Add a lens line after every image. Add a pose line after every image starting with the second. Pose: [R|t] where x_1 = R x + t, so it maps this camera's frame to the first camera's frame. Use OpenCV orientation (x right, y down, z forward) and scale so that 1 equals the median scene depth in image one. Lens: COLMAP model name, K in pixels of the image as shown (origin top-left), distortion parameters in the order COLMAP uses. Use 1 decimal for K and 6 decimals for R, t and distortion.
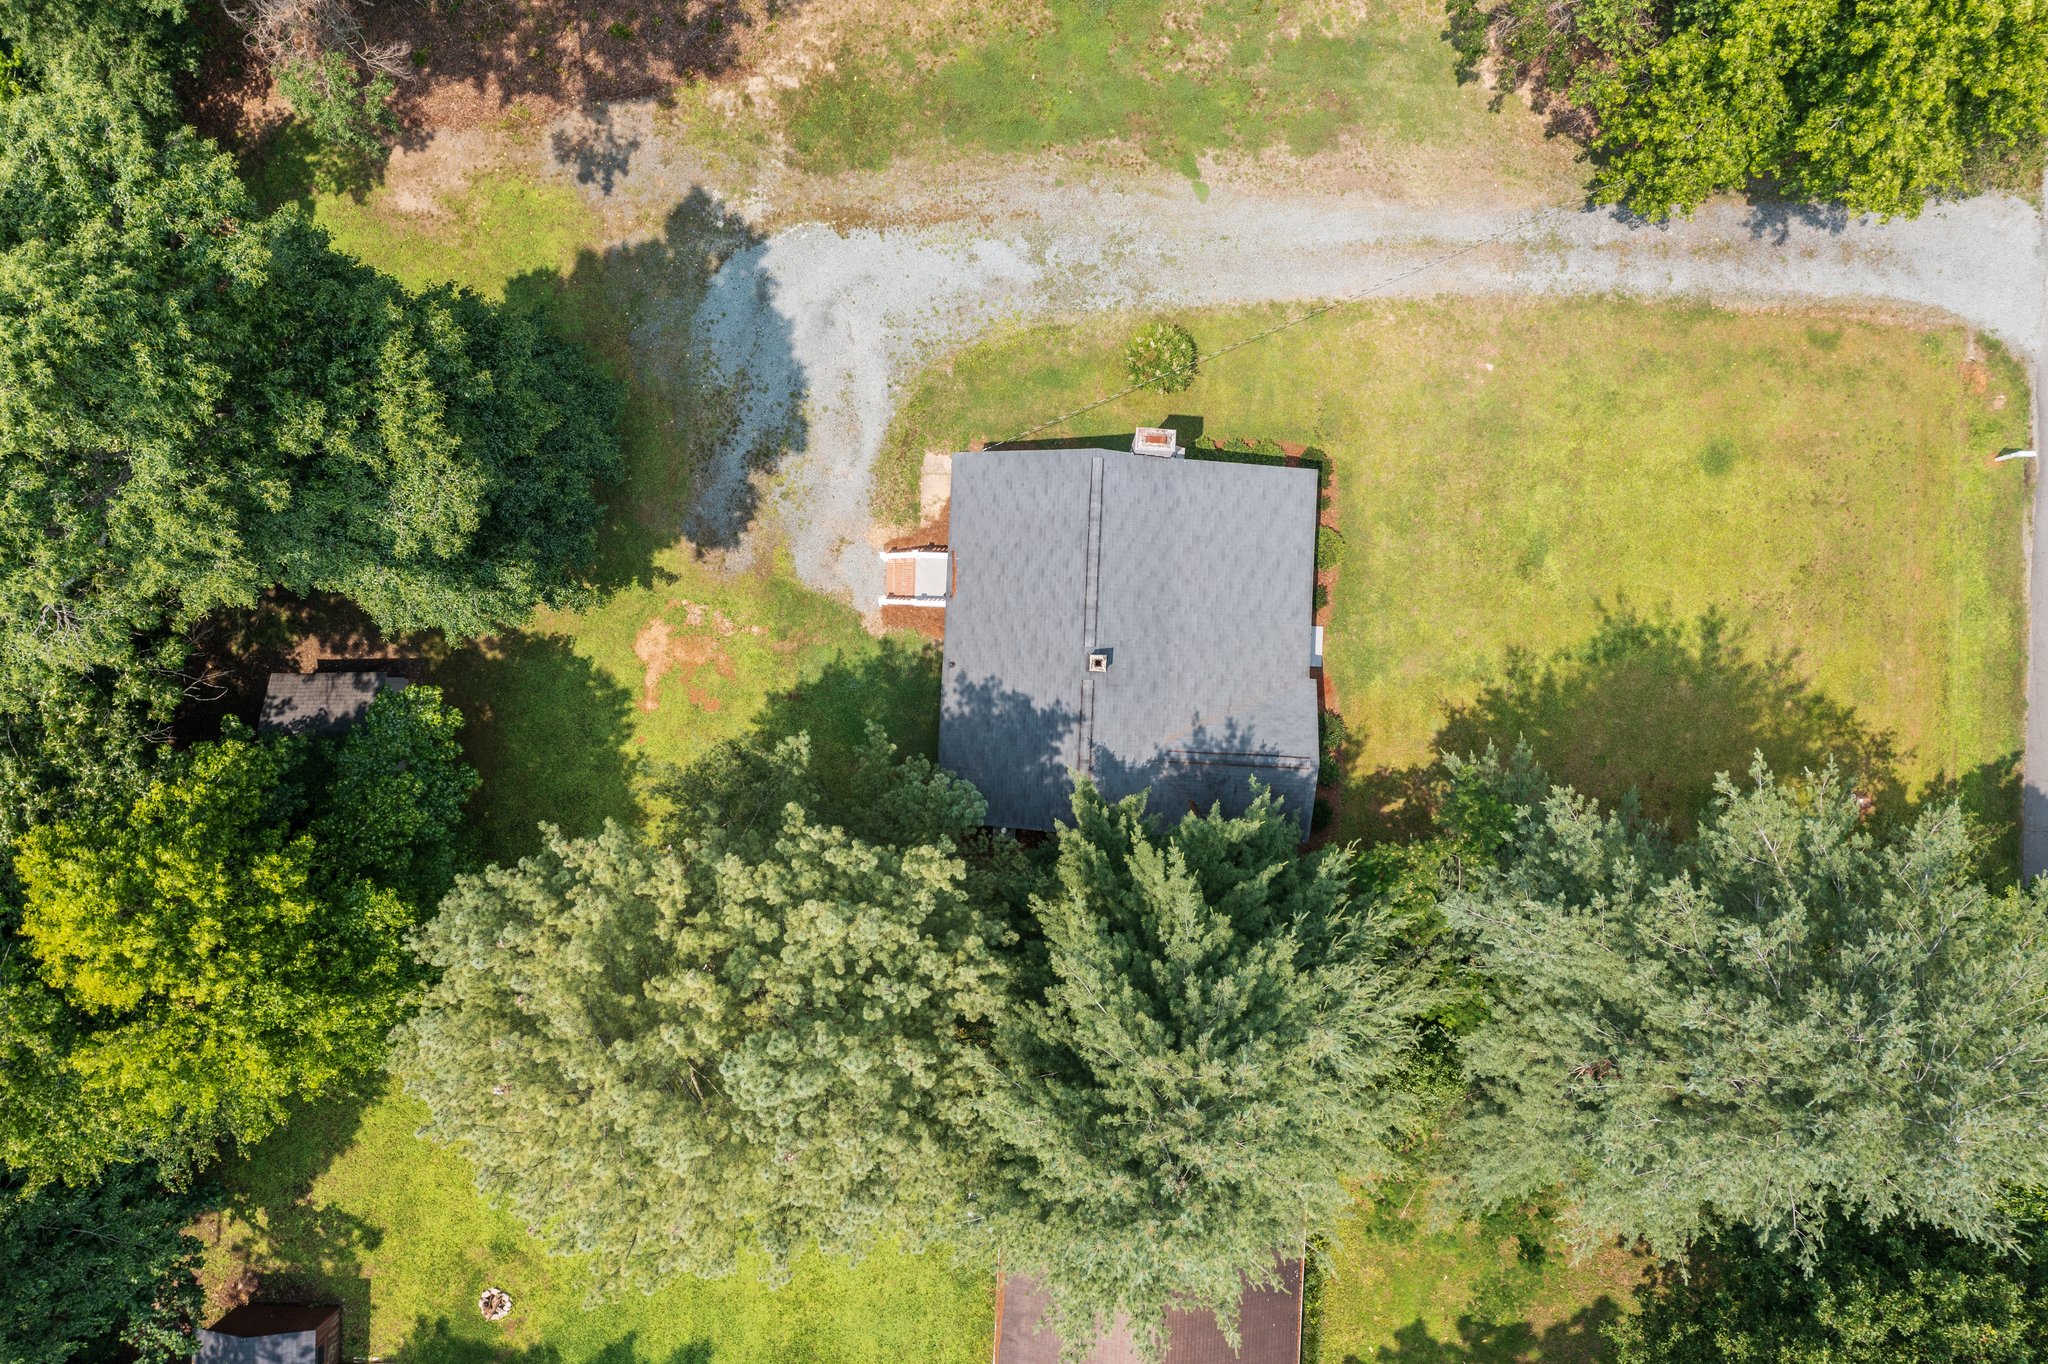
lens RADIAL K [[1644.9, 0, 1016.5], [0, 1644.9, 693.3], [0, 0, 1]] dist [0.000513, -0.006081]
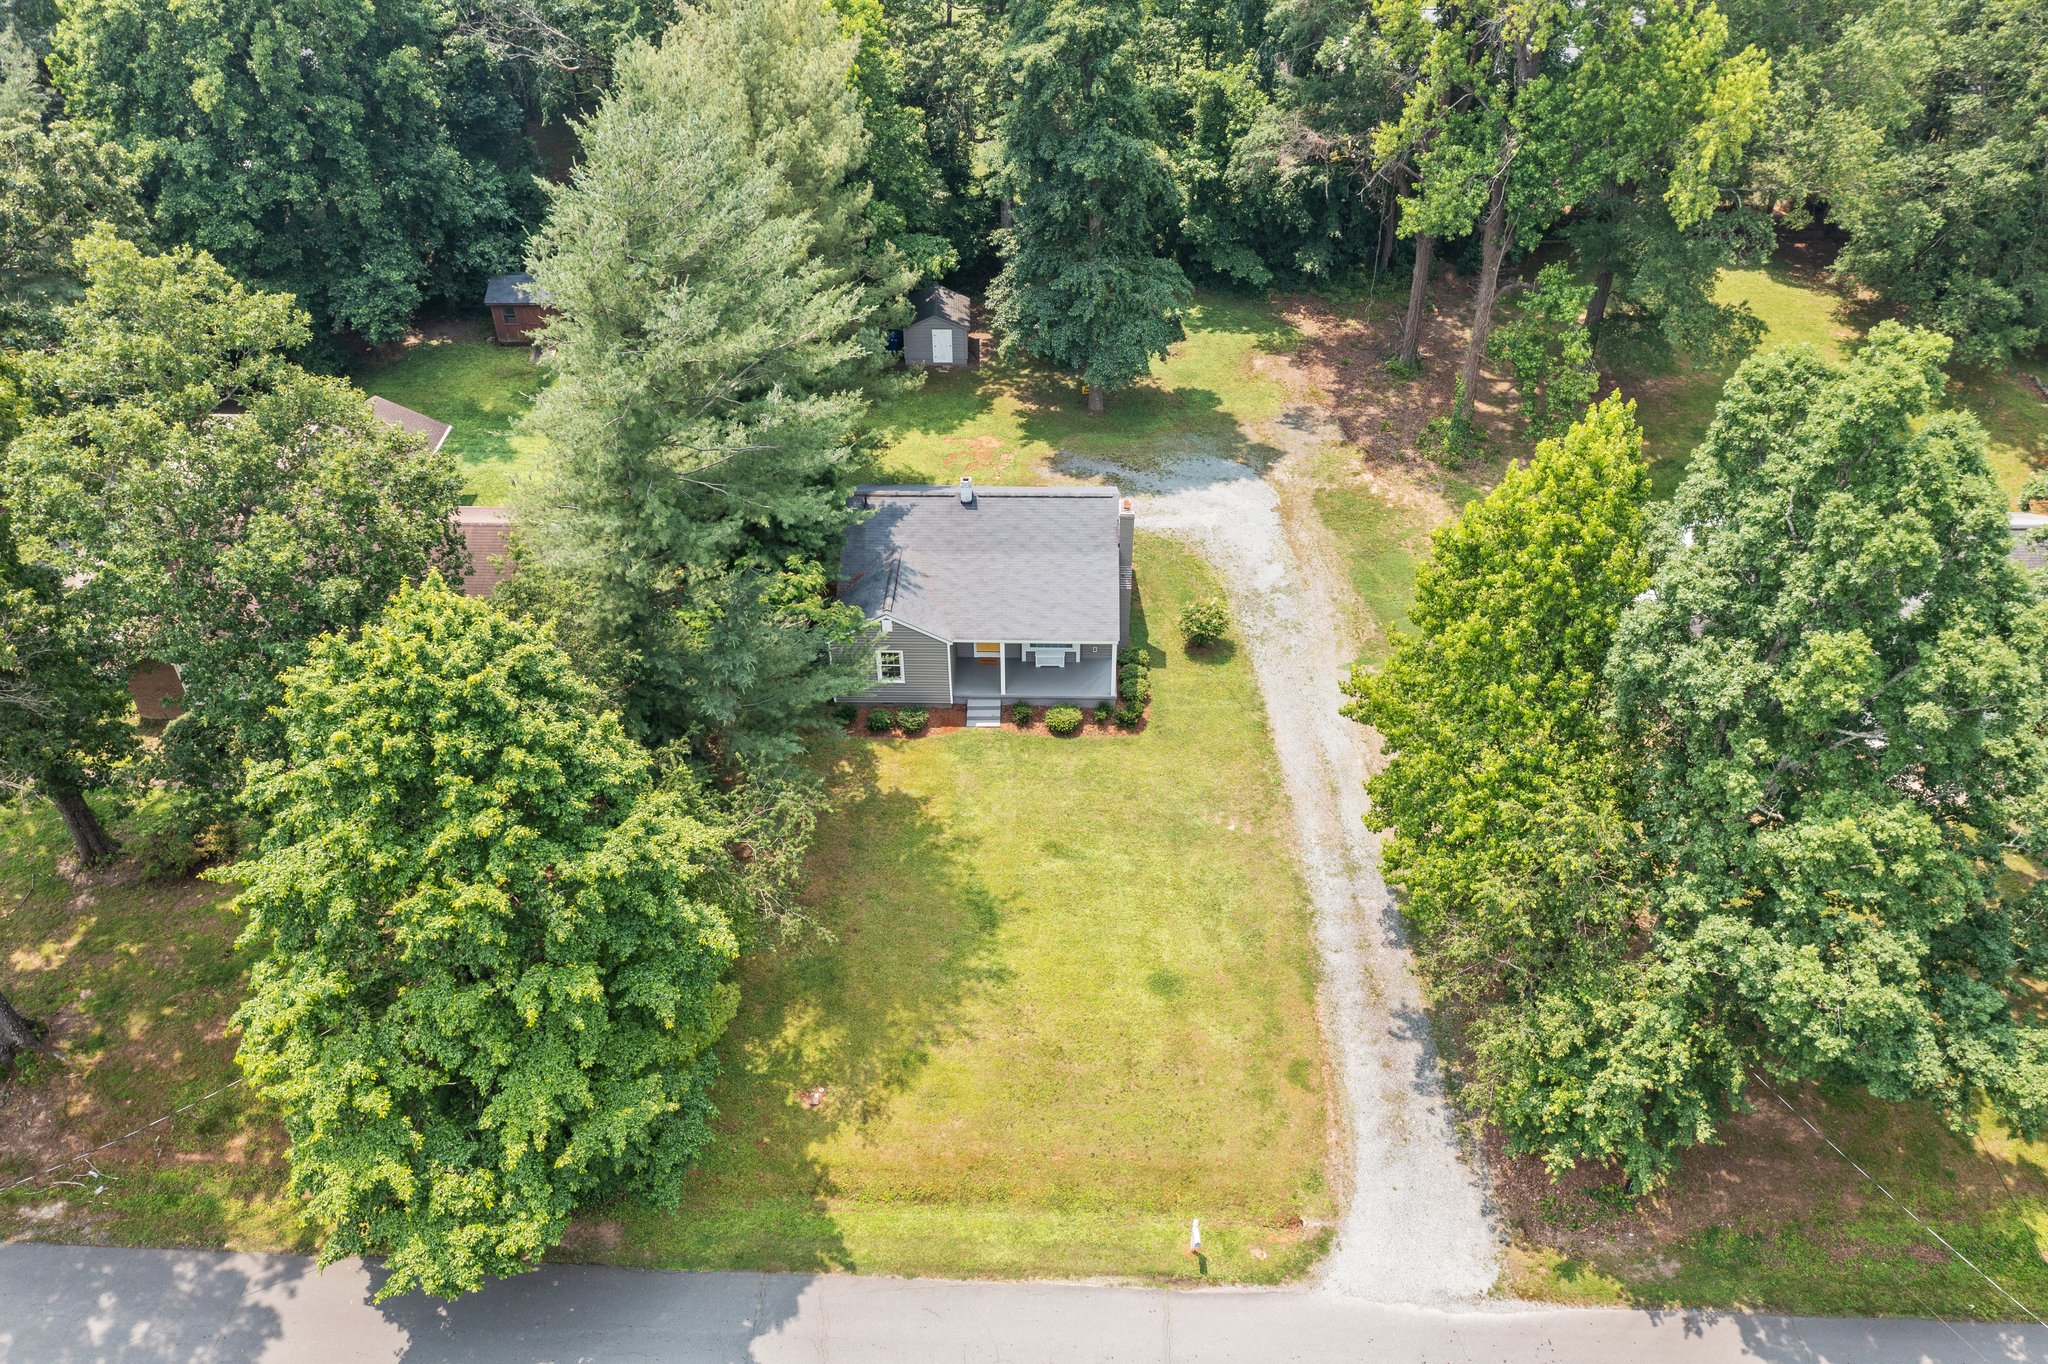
lens RADIAL K [[1614.5, 0, 1037.7], [0, 1614.5, 668.1], [0, 0, 1]] dist [0.002899, -0.008932]
pose [[0.019492, 0.624516, -0.780769, 1.077453], [-0.999602, 0.028087, -0.002489, -0.066739], [0.020375, 0.780507, 0.624815, 0.225292]]
